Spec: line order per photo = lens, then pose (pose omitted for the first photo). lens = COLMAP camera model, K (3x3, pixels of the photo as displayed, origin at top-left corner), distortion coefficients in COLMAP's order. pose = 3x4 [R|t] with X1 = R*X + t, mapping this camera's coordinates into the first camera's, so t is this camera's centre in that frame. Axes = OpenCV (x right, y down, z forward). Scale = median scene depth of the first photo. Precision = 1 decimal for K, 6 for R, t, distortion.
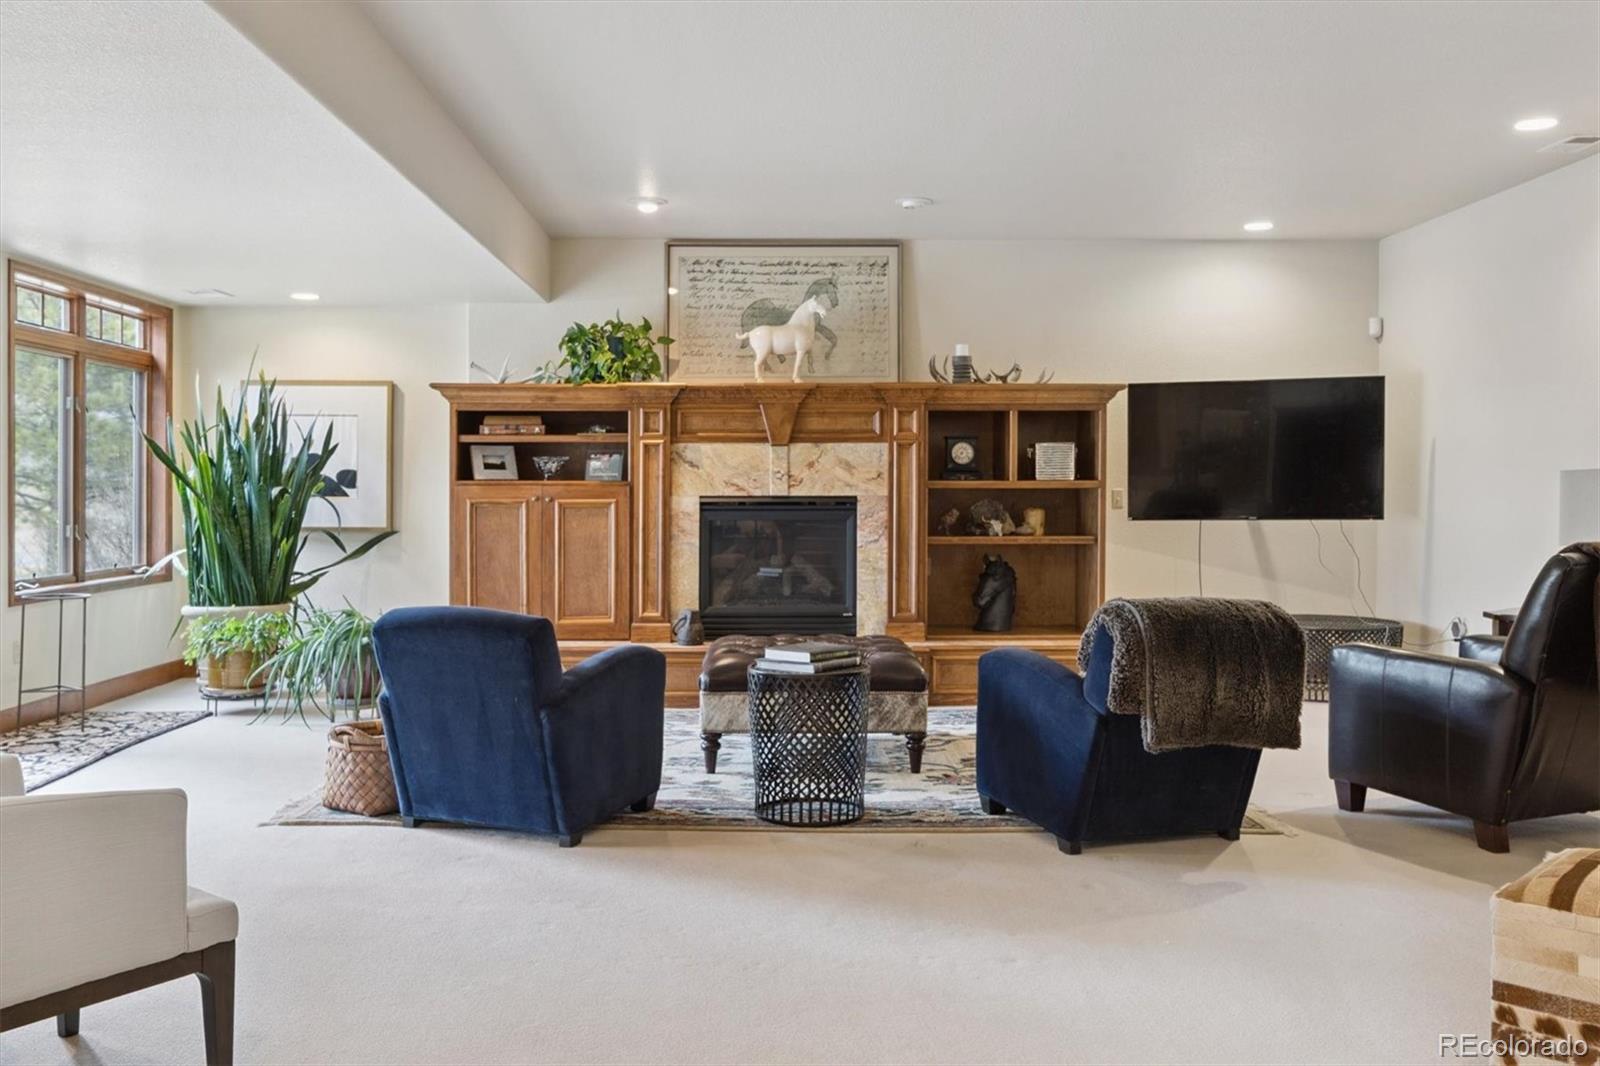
lens RADIAL K [[1183.6, 0, 800.0], [0, 1183.6, 488.3], [0, 0, 1]] dist [-0.005582, -0.003460]
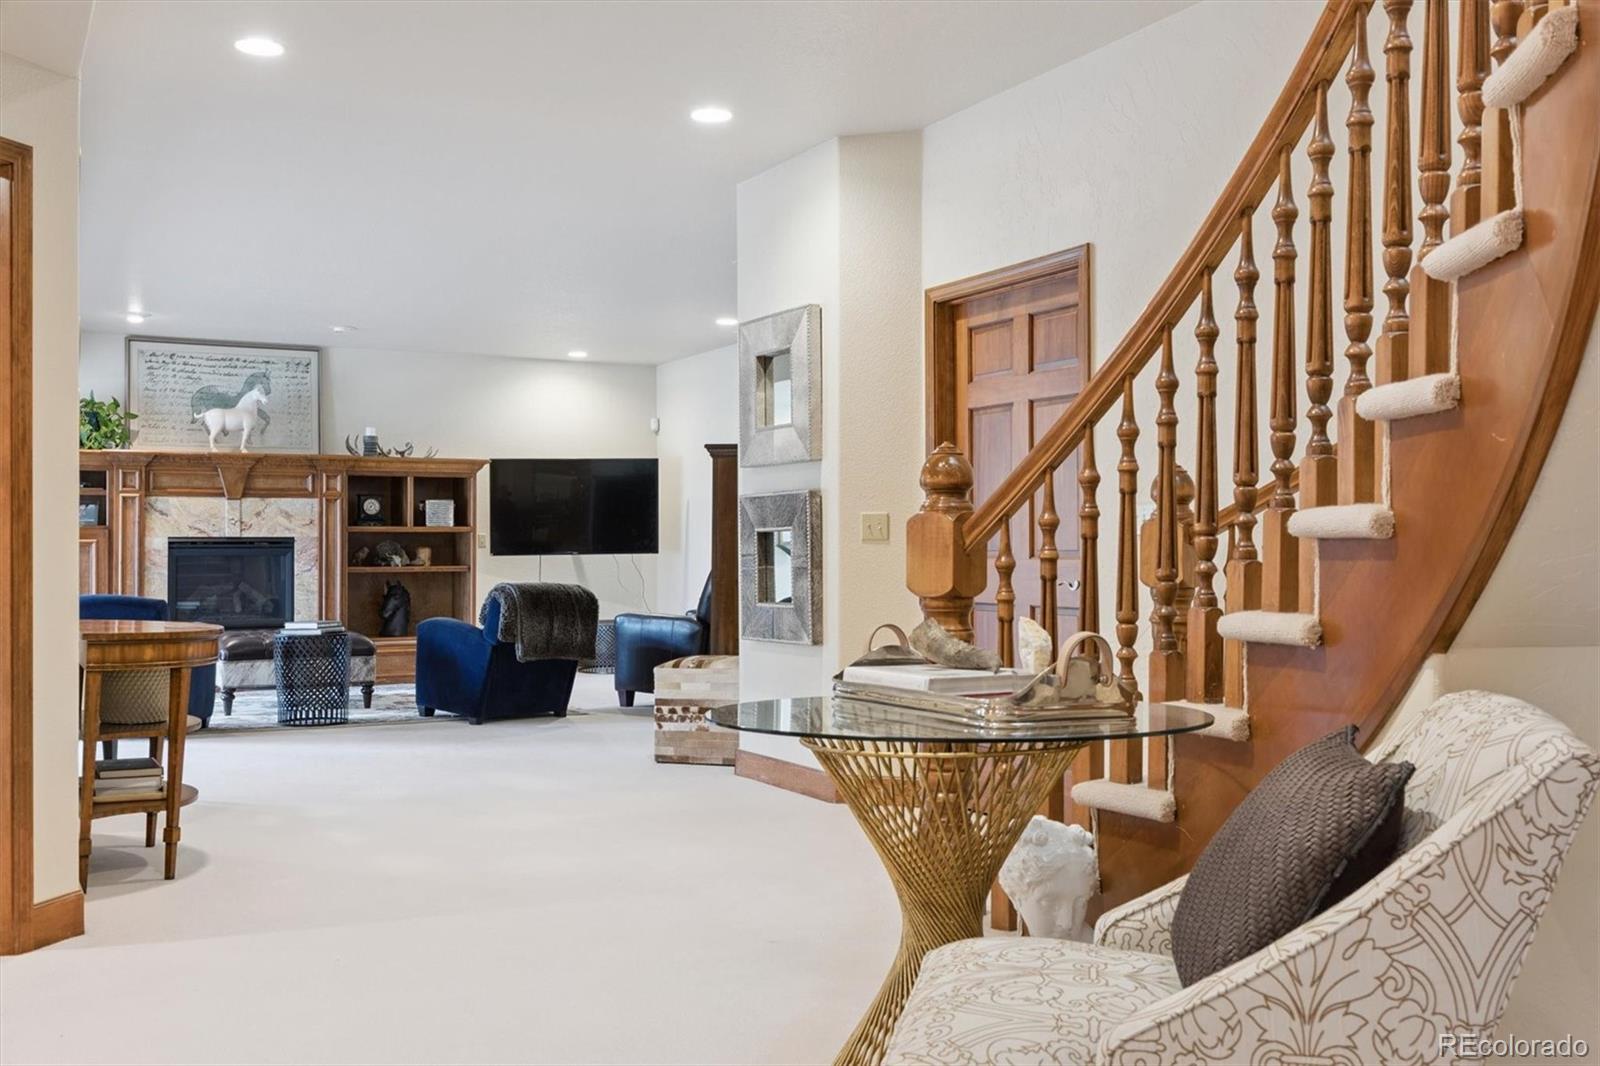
lens RADIAL K [[977.8, 0, 793.8], [0, 977.8, 524.6], [0, 0, 1]] dist [0.001781, 0.001286]
pose [[0.834712, -0.001792, 0.550683, -0.090280], [0.009991, 0.999879, -0.011889, 0.010958], [-0.550596, 0.015426, 0.834629, -0.249358]]
